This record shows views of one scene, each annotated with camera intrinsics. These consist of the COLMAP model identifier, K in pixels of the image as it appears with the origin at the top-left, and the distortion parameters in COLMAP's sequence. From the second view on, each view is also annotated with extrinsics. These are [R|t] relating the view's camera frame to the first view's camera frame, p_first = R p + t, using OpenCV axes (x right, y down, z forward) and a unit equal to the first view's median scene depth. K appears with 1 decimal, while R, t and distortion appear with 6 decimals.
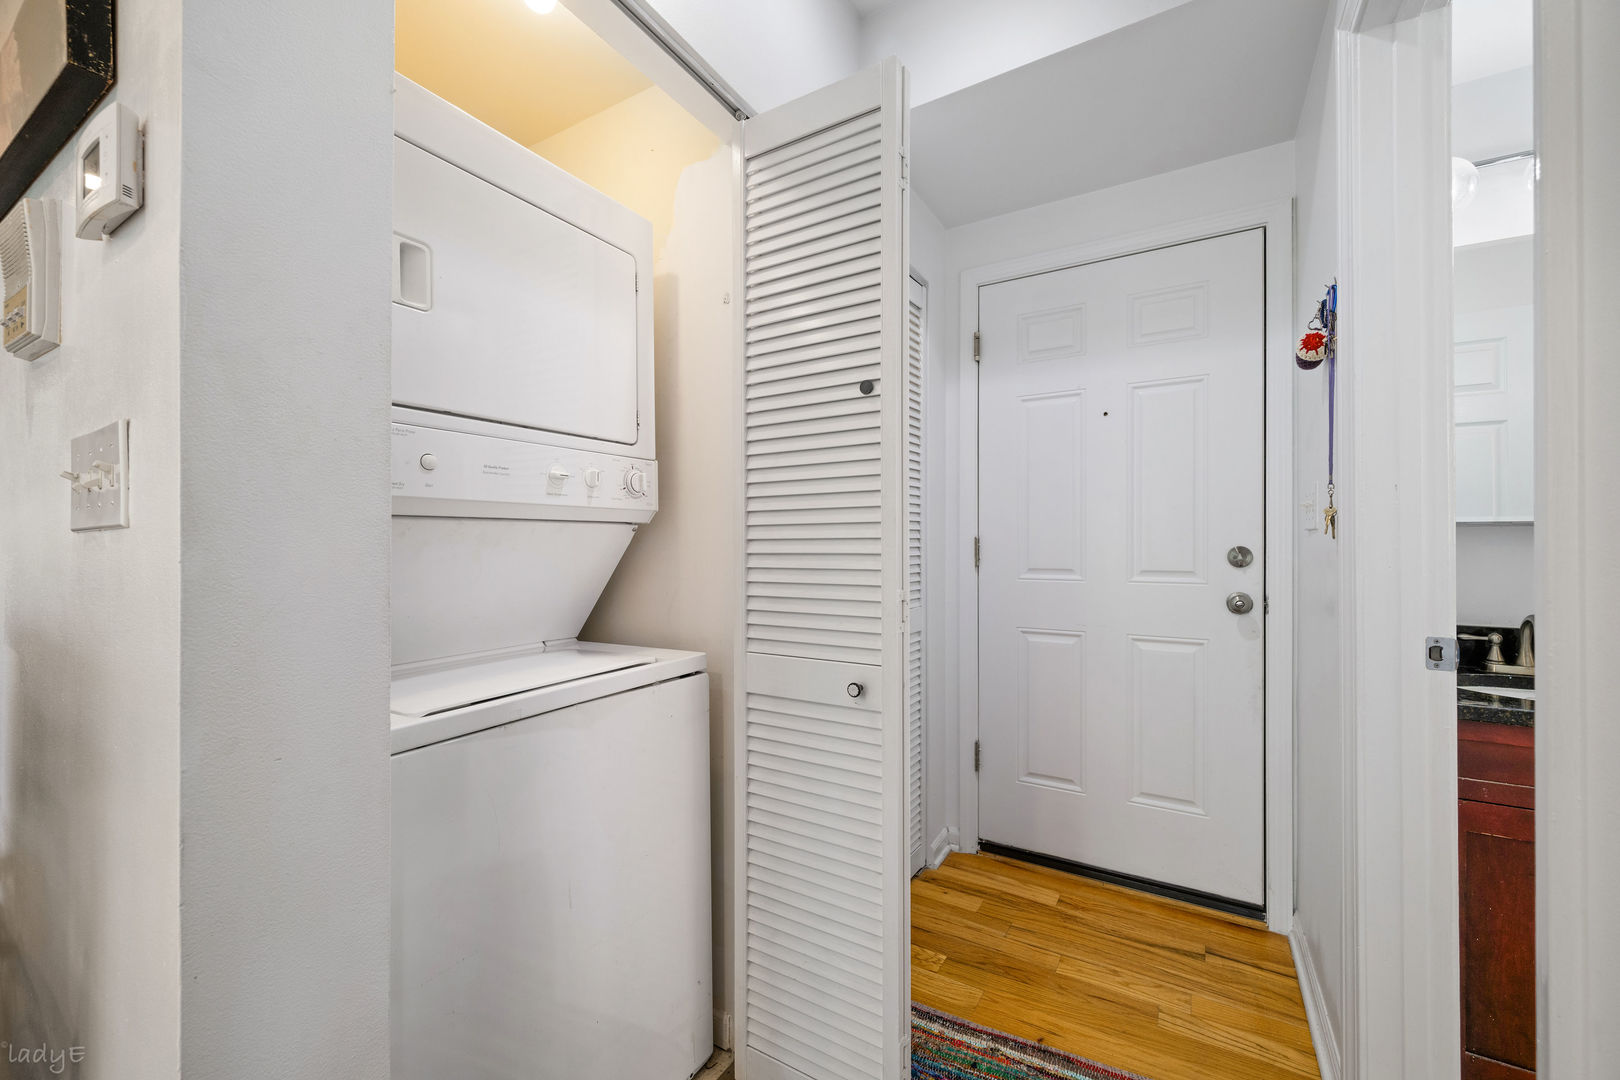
lens RADIAL K [[641.9, 0, 805.4], [0, 641.9, 538.2], [0, 0, 1]] dist [0.000130, 0.000044]
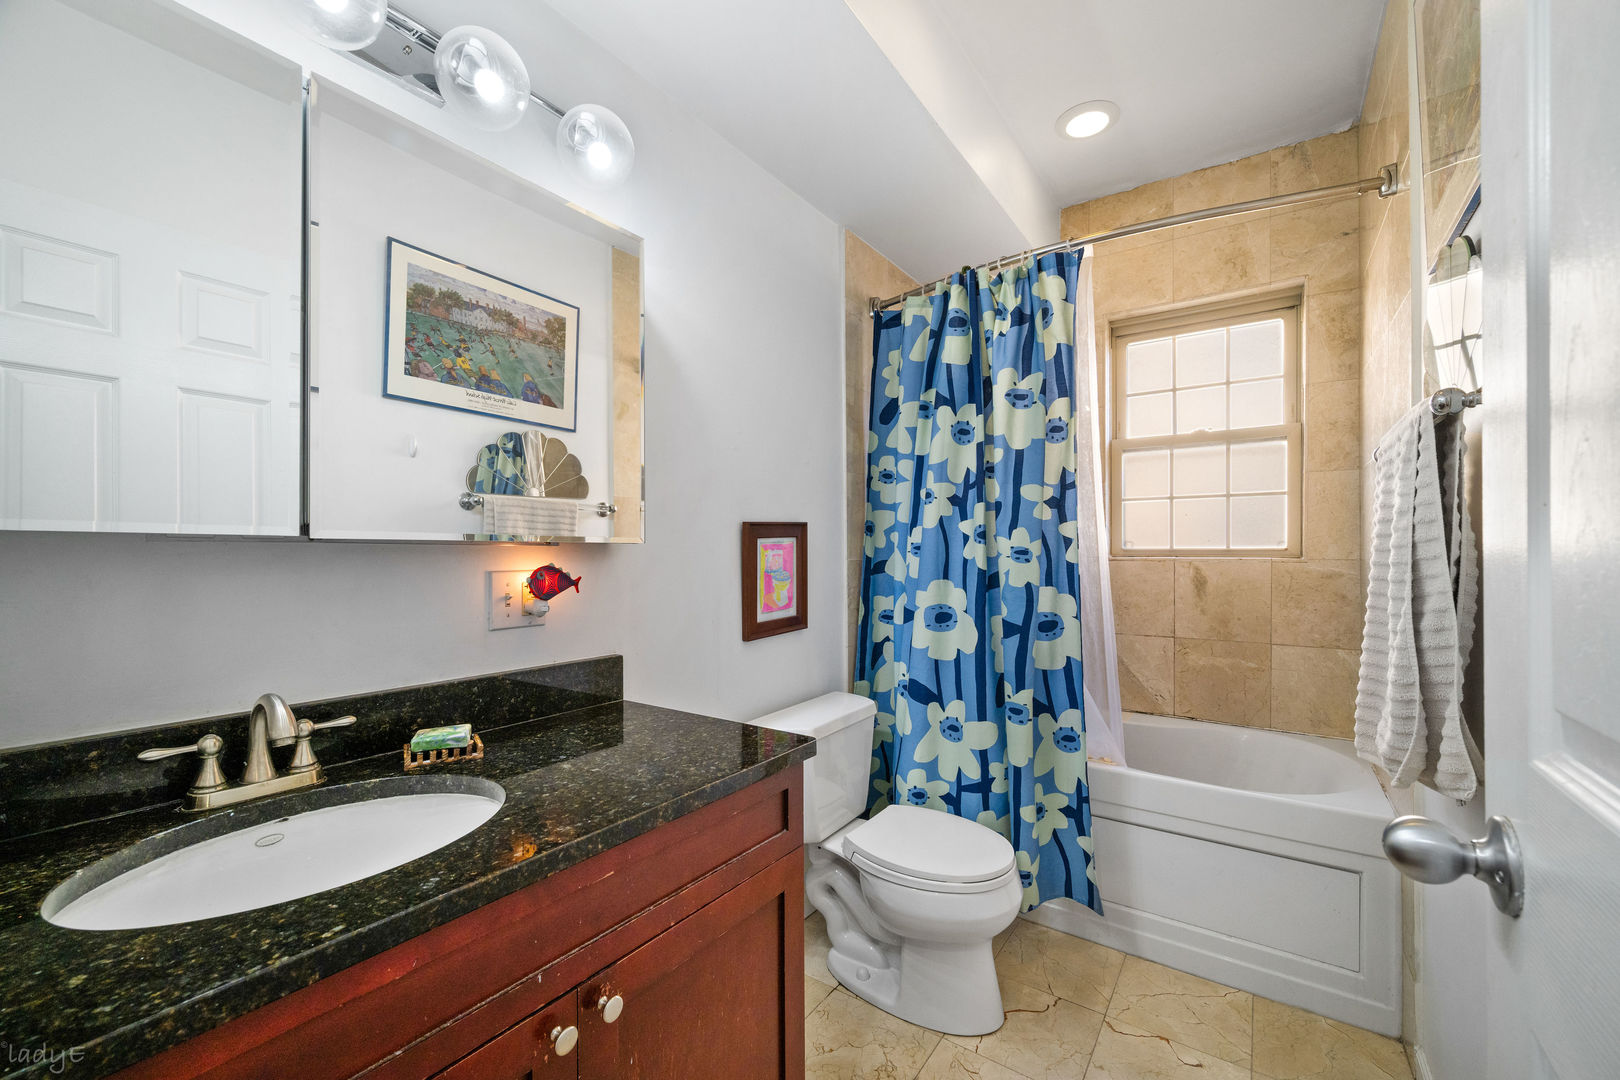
lens RADIAL K [[641.9, 0, 808.6], [0, 641.9, 547.4], [0, 0, 1]] dist [0.000130, 0.000044]
pose [[0.066847, 0.011252, 0.997700, 0.570632], [-0.002430, 0.999935, -0.011115, -0.003912], [-0.997760, -0.001681, 0.066870, 0.465205]]
